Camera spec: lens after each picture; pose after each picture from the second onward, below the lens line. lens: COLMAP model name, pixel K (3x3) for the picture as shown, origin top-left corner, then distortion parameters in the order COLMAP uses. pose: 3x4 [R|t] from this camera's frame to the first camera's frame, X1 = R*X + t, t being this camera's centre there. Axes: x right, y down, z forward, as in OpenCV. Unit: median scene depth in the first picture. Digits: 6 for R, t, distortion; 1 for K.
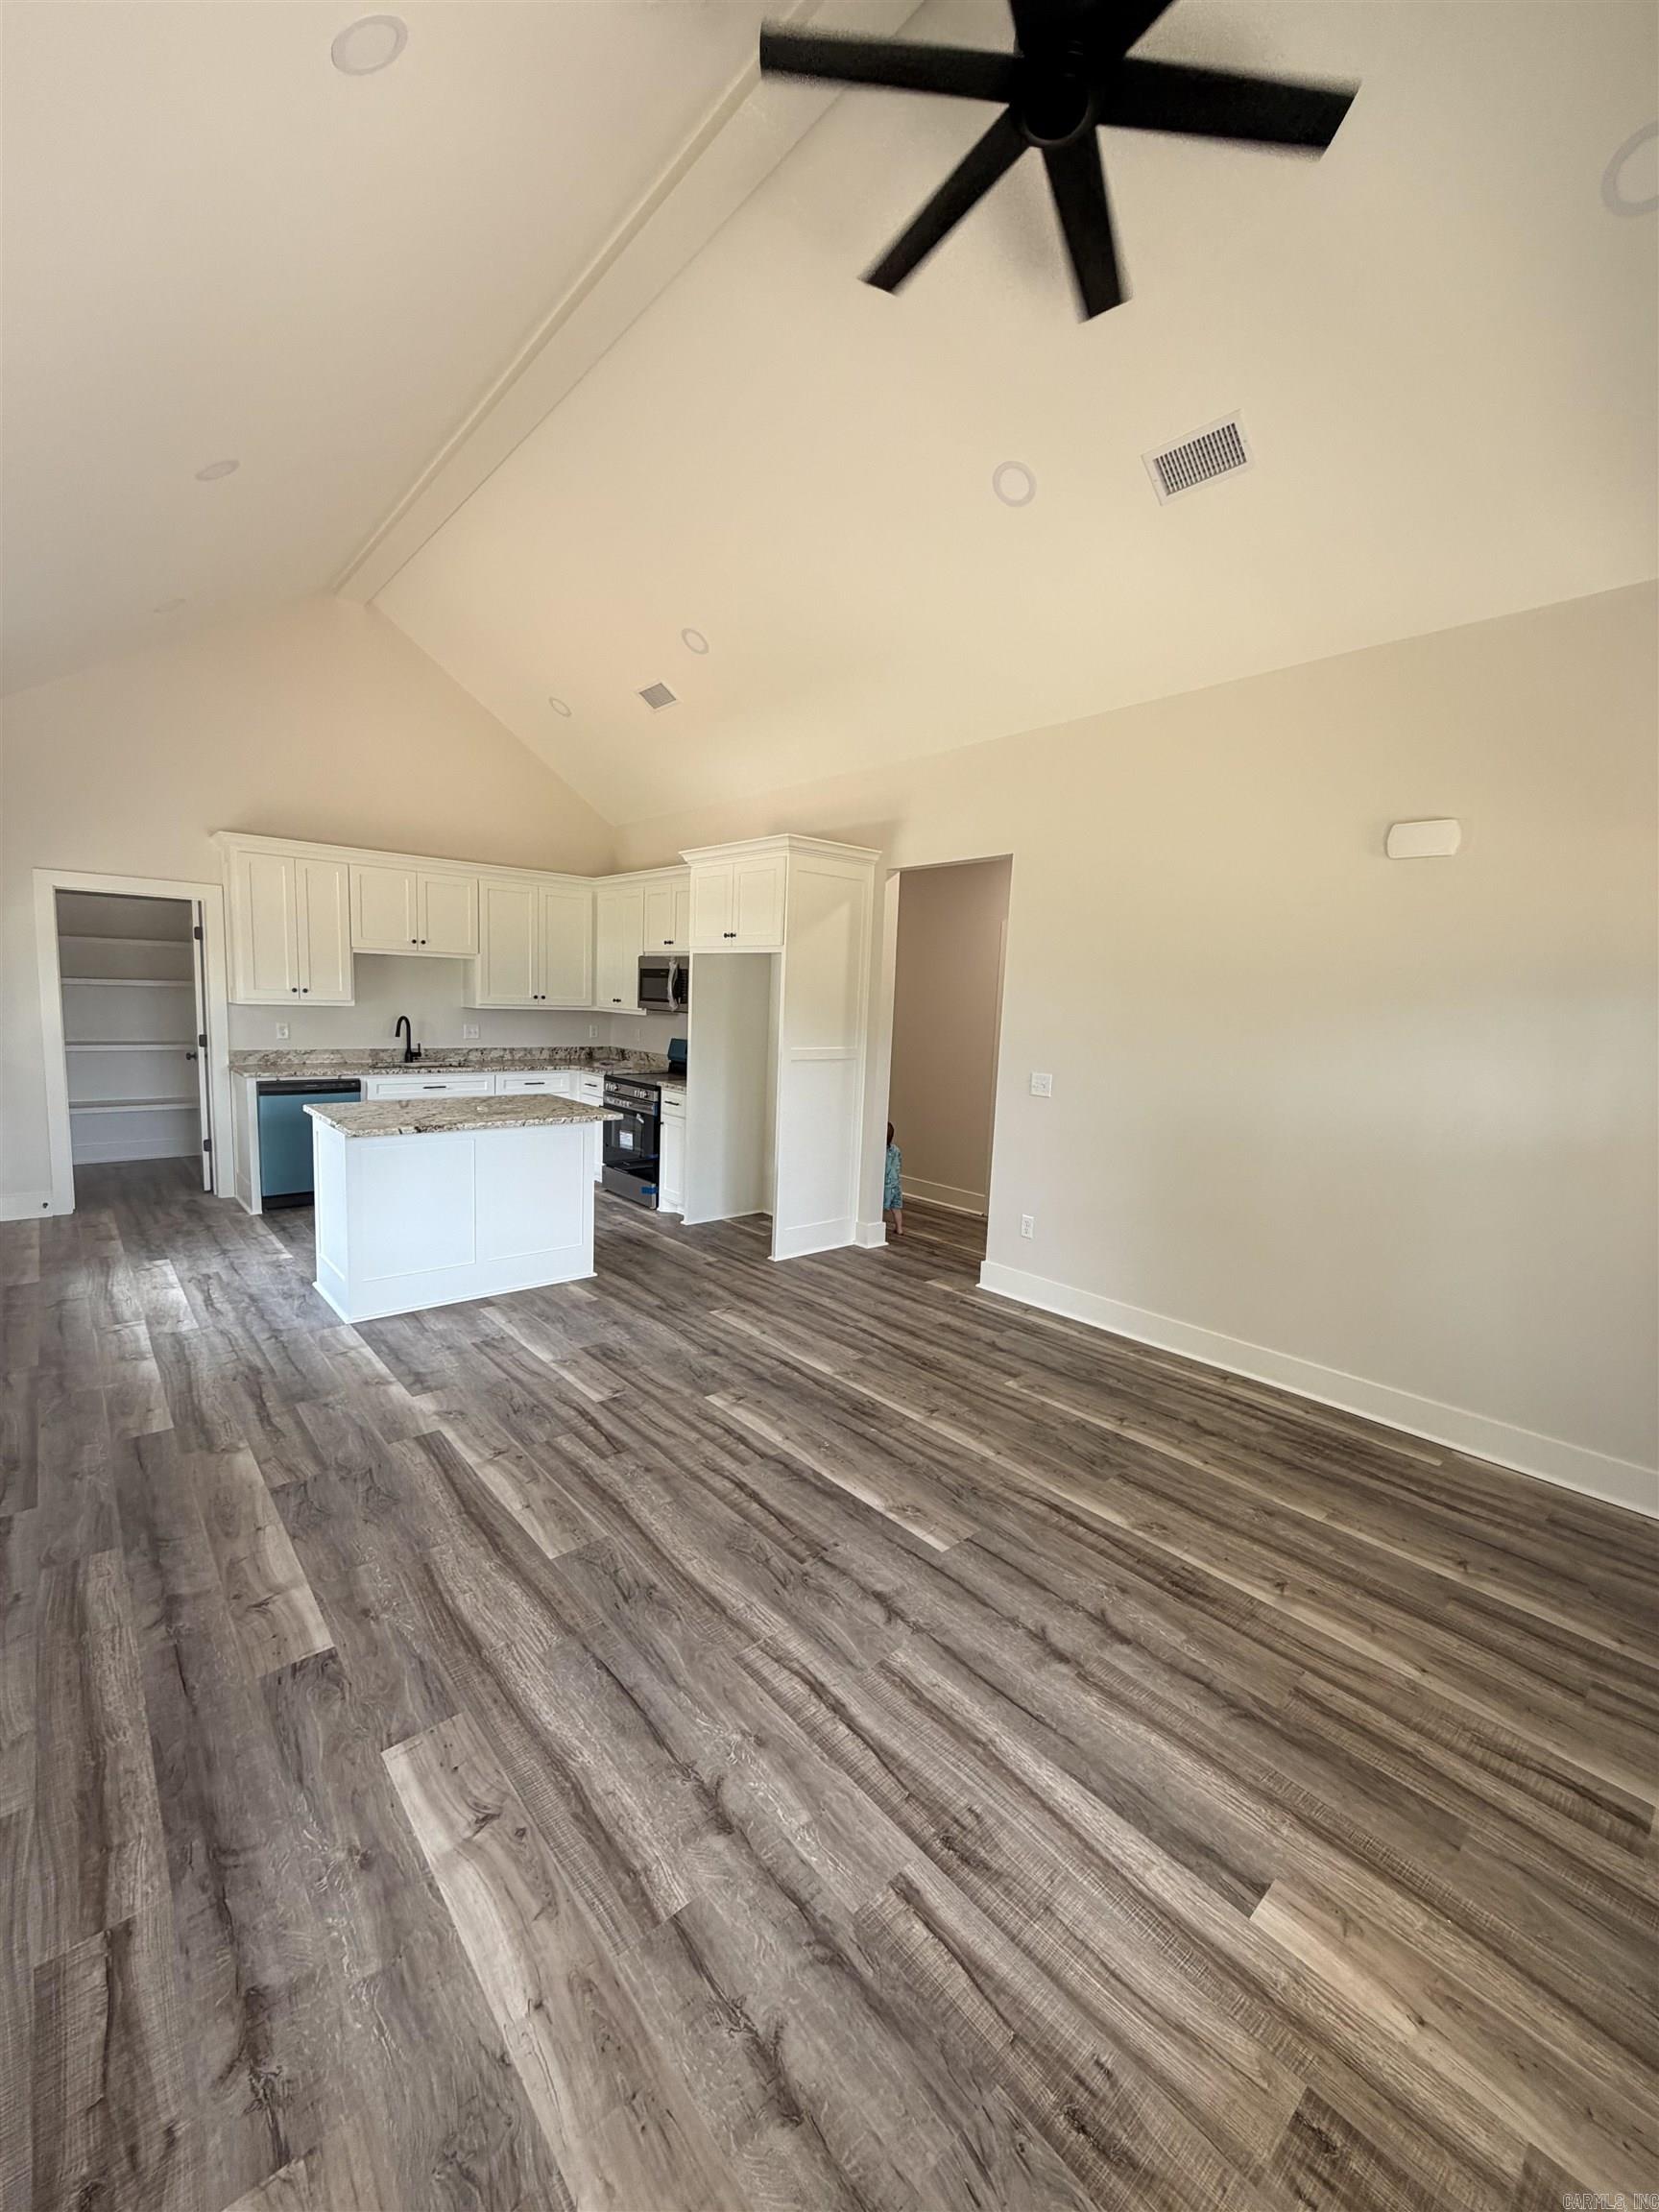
lens RADIAL K [[881.2, 0, 830.6], [0, 881.2, 1105.0], [0, 0, 1]] dist [-0.001996, 0.000177]
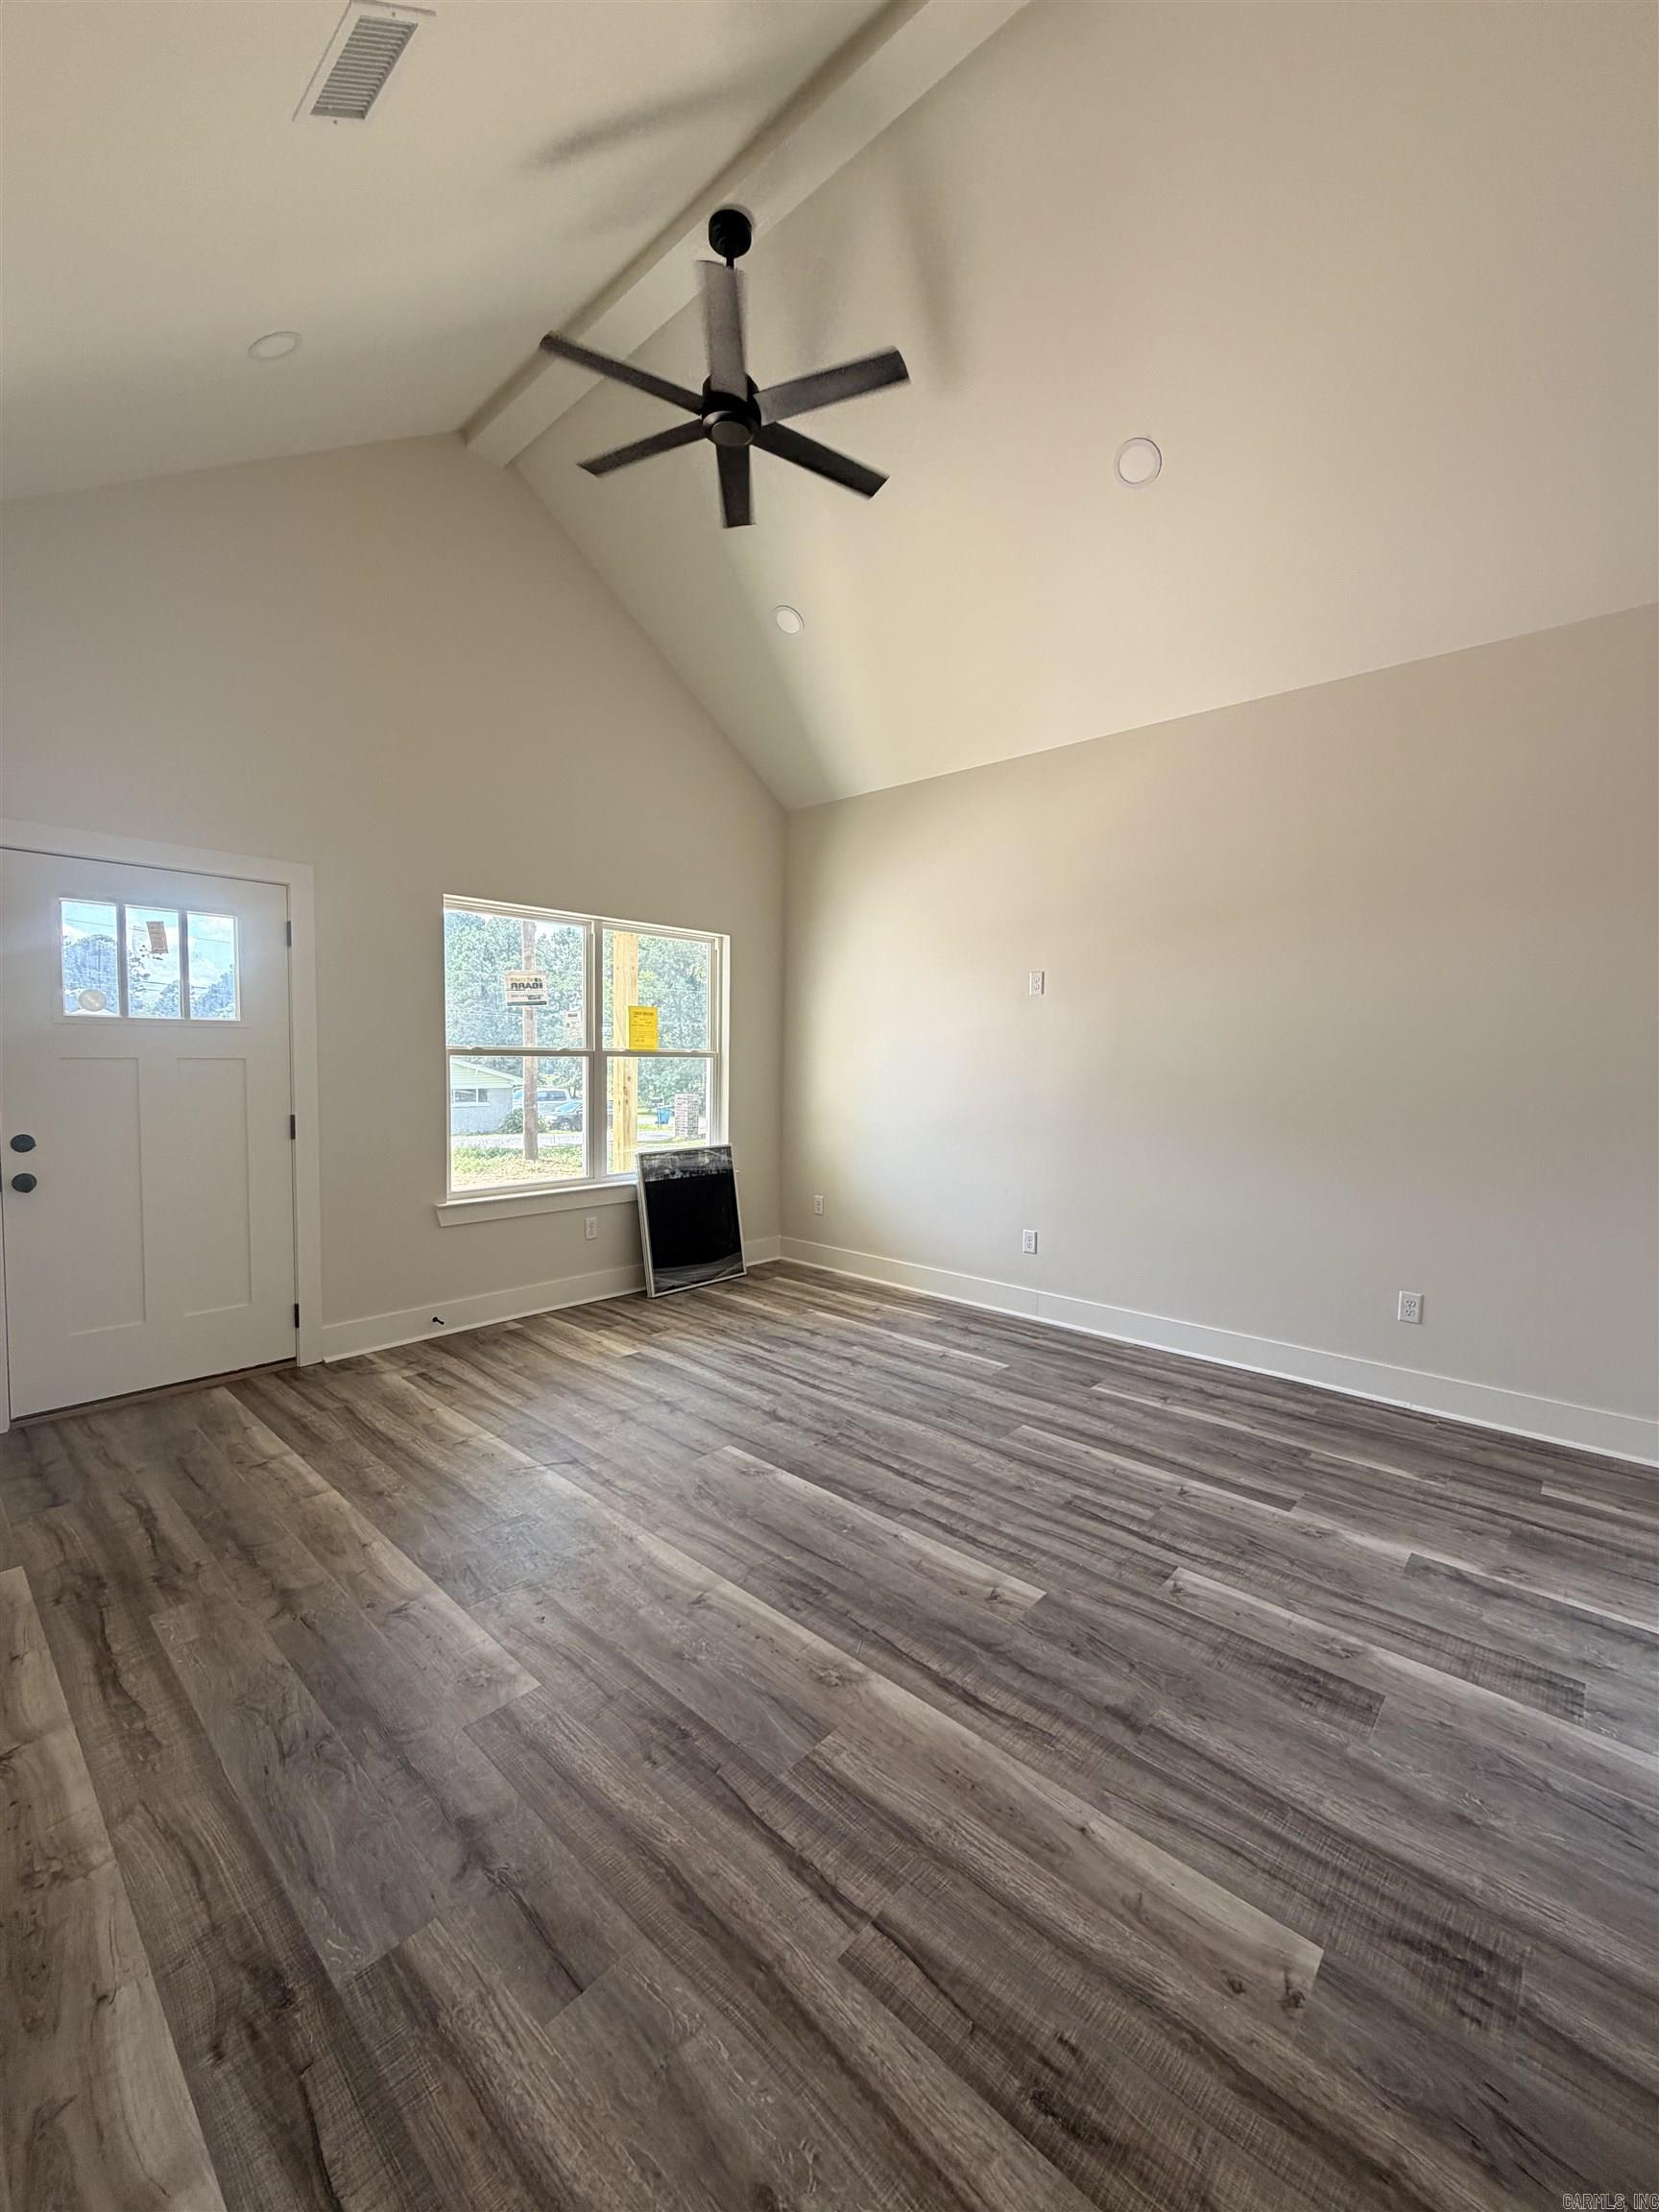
lens RADIAL K [[881.2, 0, 831.4], [0, 881.2, 1125.2], [0, 0, 1]] dist [-0.001996, 0.000177]
pose [[-0.992244, -0.045655, -0.115620, 0.108113], [-0.068224, 0.977519, 0.199506, -0.130747], [0.103912, 0.205847, -0.973051, 1.549888]]
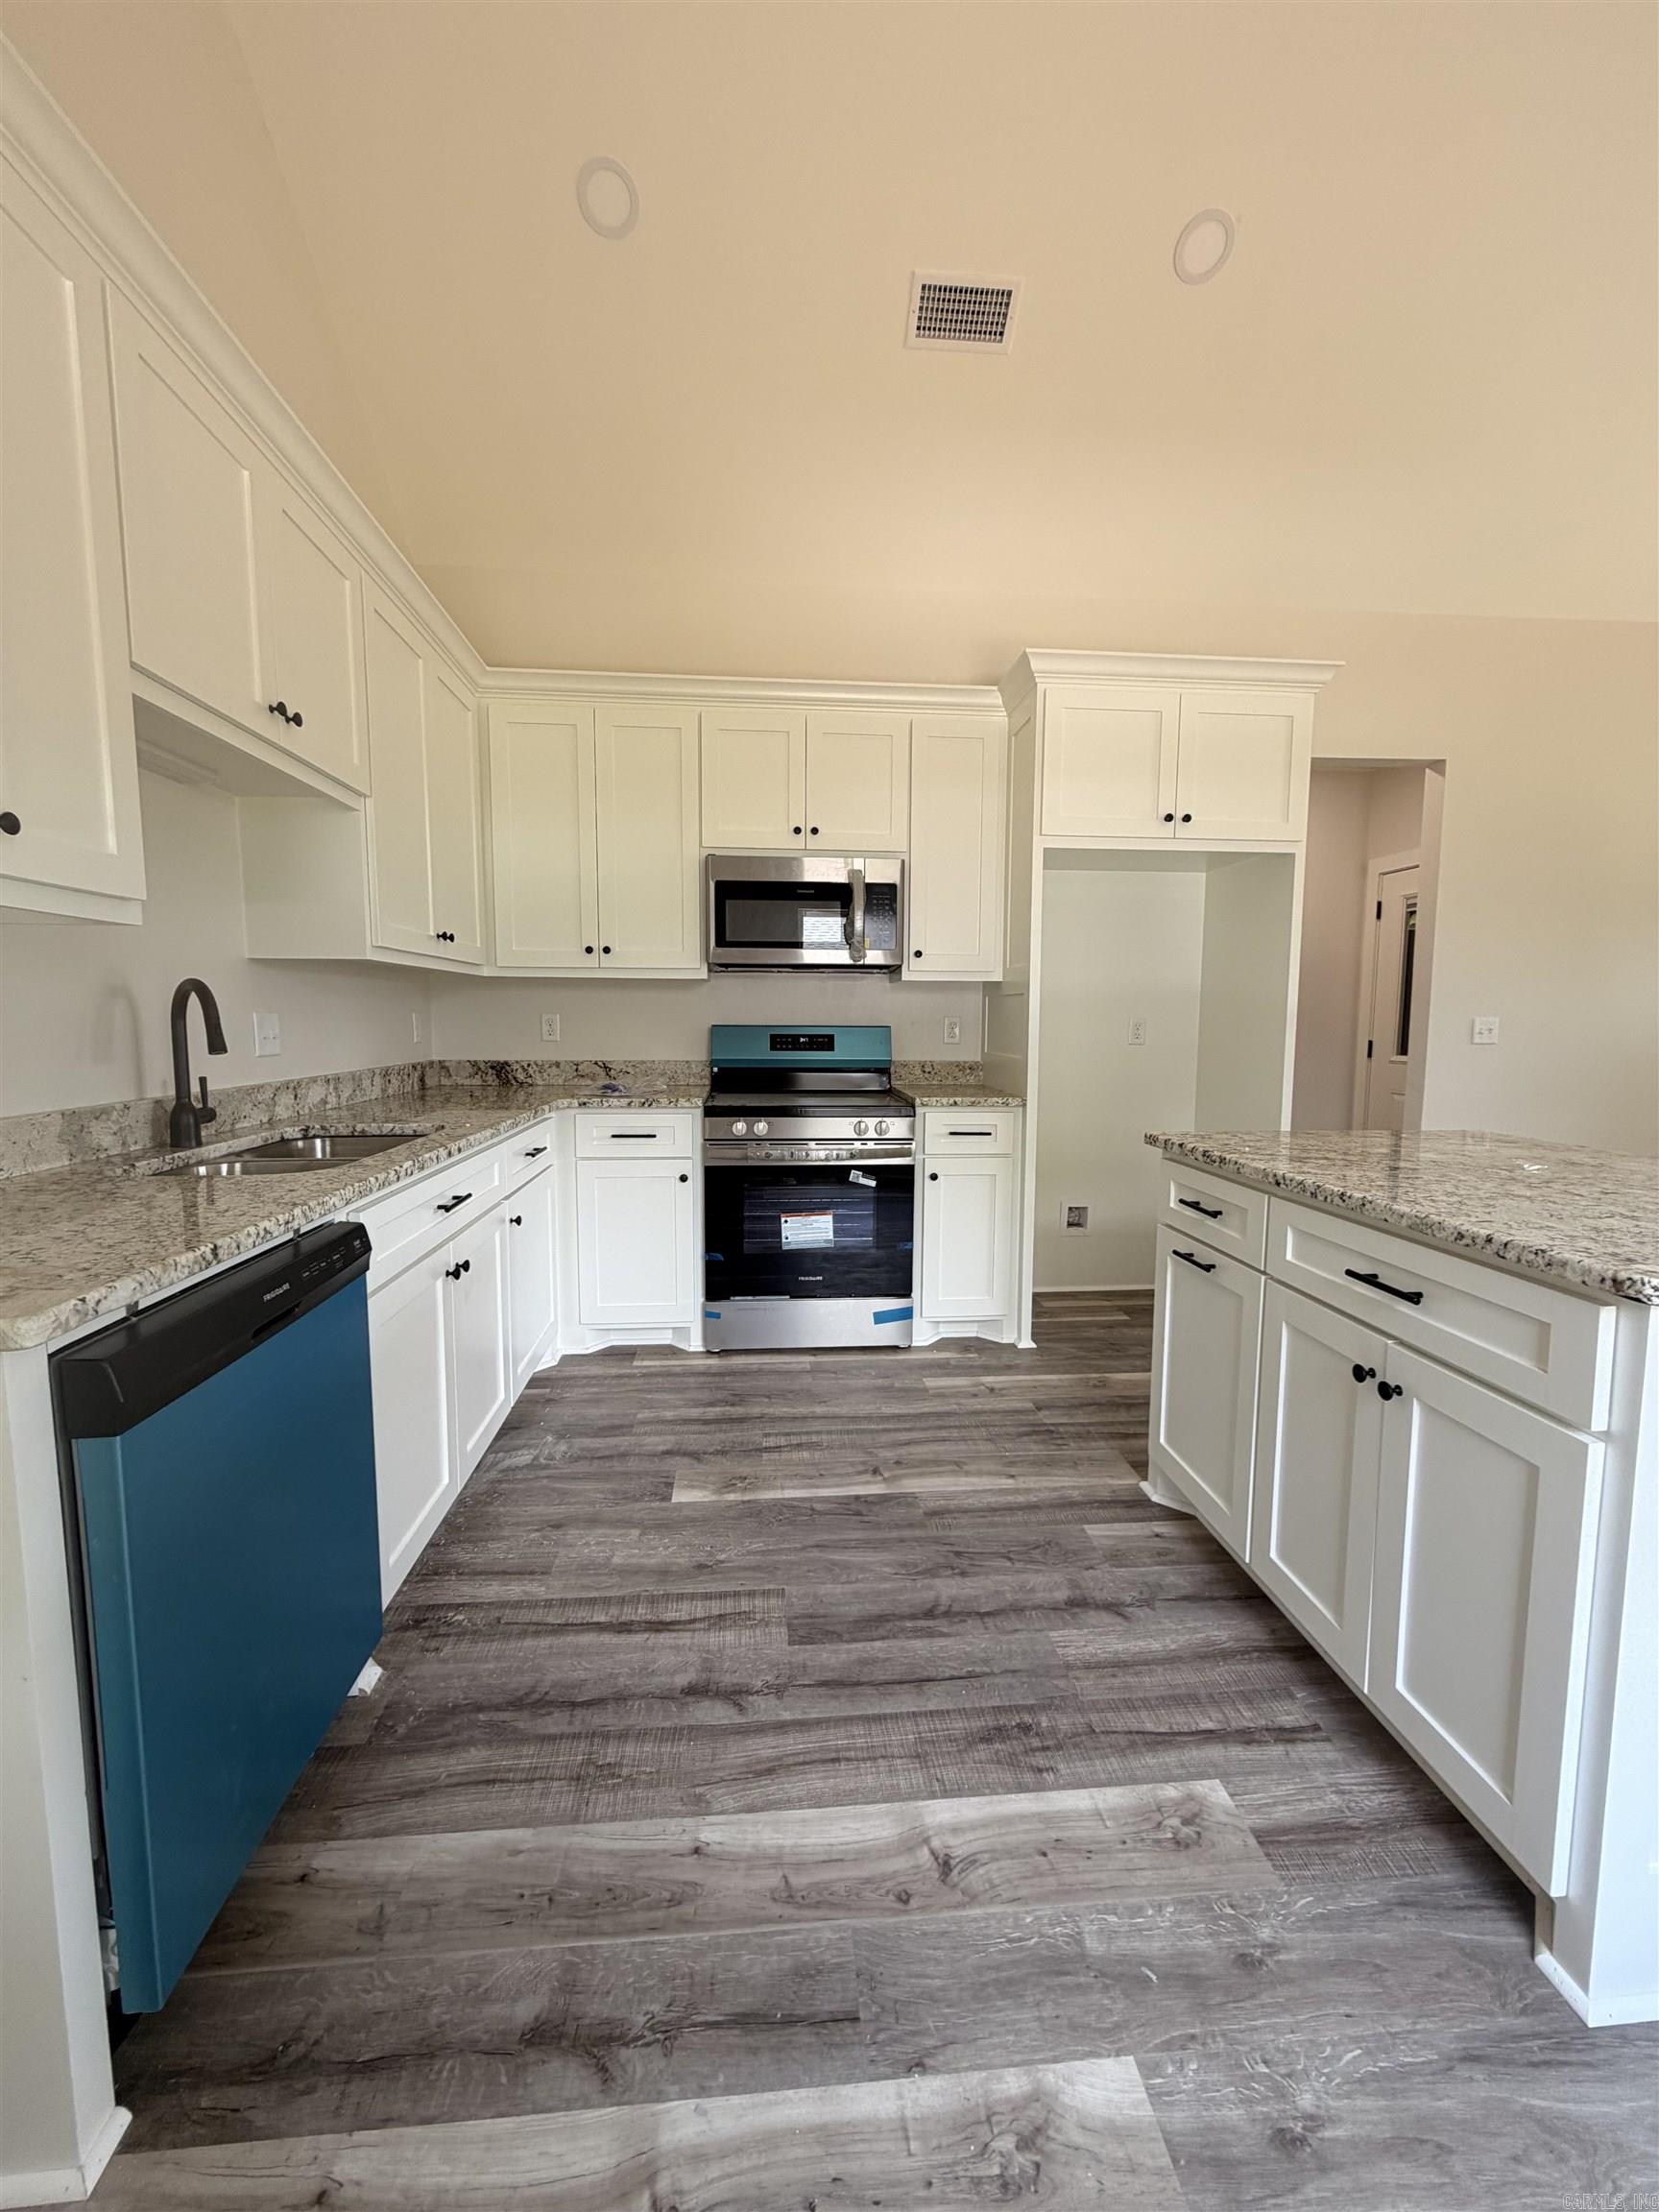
lens RADIAL K [[881.2, 0, 819.8], [0, 881.2, 1106.2], [0, 0, 1]] dist [-0.001996, 0.000177]
pose [[0.600757, -0.118484, 0.790603, -1.136620], [0.121295, 0.991016, 0.056351, -0.102753], [-0.790176, 0.062043, 0.609731, 1.313783]]
